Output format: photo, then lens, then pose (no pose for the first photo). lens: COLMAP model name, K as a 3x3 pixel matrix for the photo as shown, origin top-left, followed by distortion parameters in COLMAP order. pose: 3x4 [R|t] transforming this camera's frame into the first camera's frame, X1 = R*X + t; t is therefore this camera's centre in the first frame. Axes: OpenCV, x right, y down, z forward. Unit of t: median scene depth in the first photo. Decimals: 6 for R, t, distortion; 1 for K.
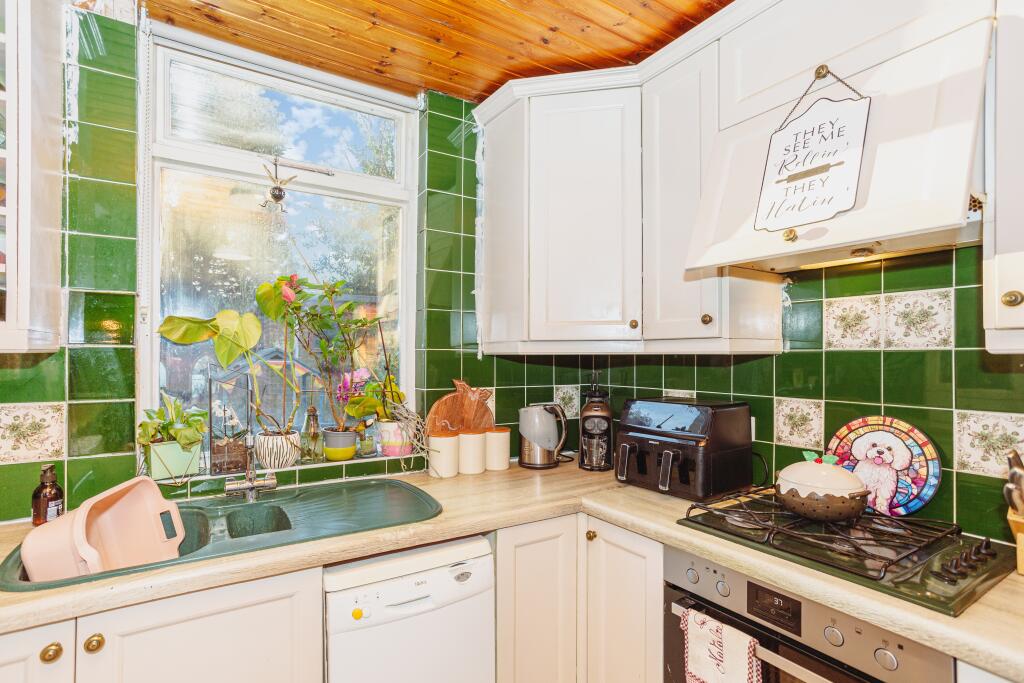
lens RADIAL K [[514.8, 0, 511.6], [0, 514.8, 357.5], [0, 0, 1]] dist [-0.000905, -0.000110]
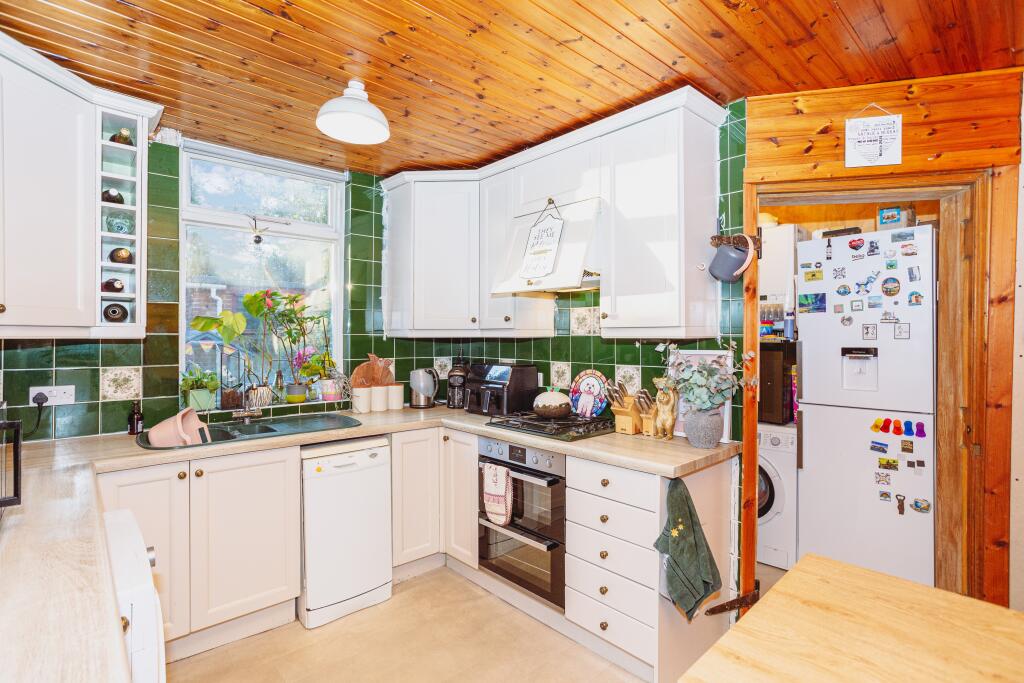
lens RADIAL K [[499.4, 0, 486.3], [0, 499.4, 333.3], [0, 0, 1]] dist [-0.000324, 0.000033]
pose [[0.992429, -0.001433, 0.122814, 0.067984], [0.002333, 0.999971, -0.007186, -0.007992], [-0.122801, 0.007418, 0.992404, -0.640604]]
